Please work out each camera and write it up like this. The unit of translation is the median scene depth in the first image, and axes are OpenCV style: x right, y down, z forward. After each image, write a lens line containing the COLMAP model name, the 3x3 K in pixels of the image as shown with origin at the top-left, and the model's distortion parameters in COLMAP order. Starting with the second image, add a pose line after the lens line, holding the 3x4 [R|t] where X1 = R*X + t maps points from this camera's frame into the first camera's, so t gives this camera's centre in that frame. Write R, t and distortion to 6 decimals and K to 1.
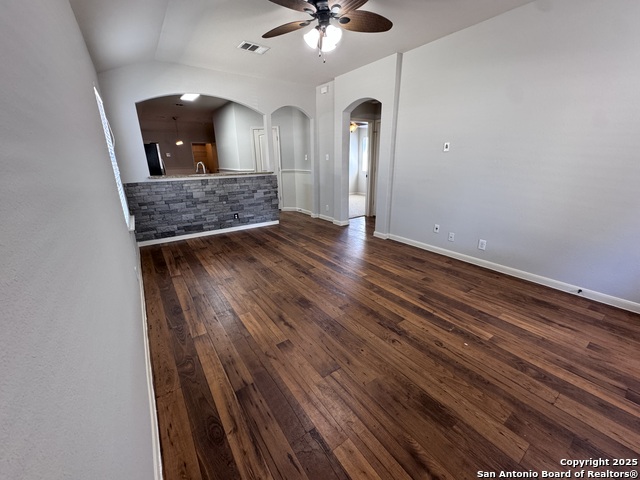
lens RADIAL K [[253.3, 0, 317.3], [0, 253.3, 240.4], [0, 0, 1]] dist [0.000667, 0.000237]
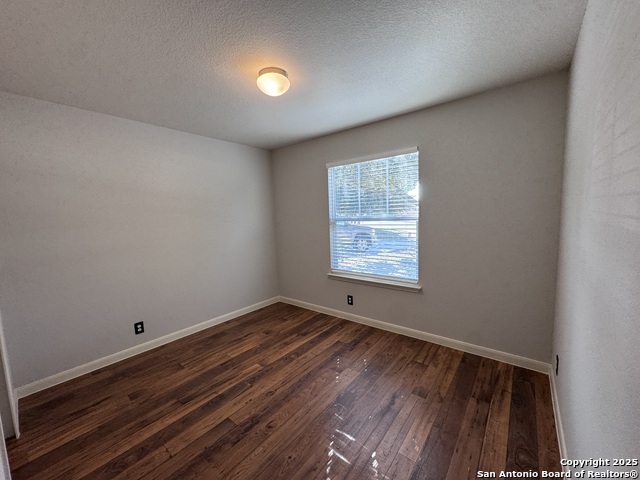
lens RADIAL K [[261.3, 0, 319.6], [0, 261.3, 198.5], [0, 0, 1]] dist [0.002372, 0.000398]
pose [[-0.283152, 0.088953, 0.954941, -0.477539], [0.335232, 0.942064, 0.011647, -0.206836], [-0.898579, 0.323425, -0.296567, 0.623643]]
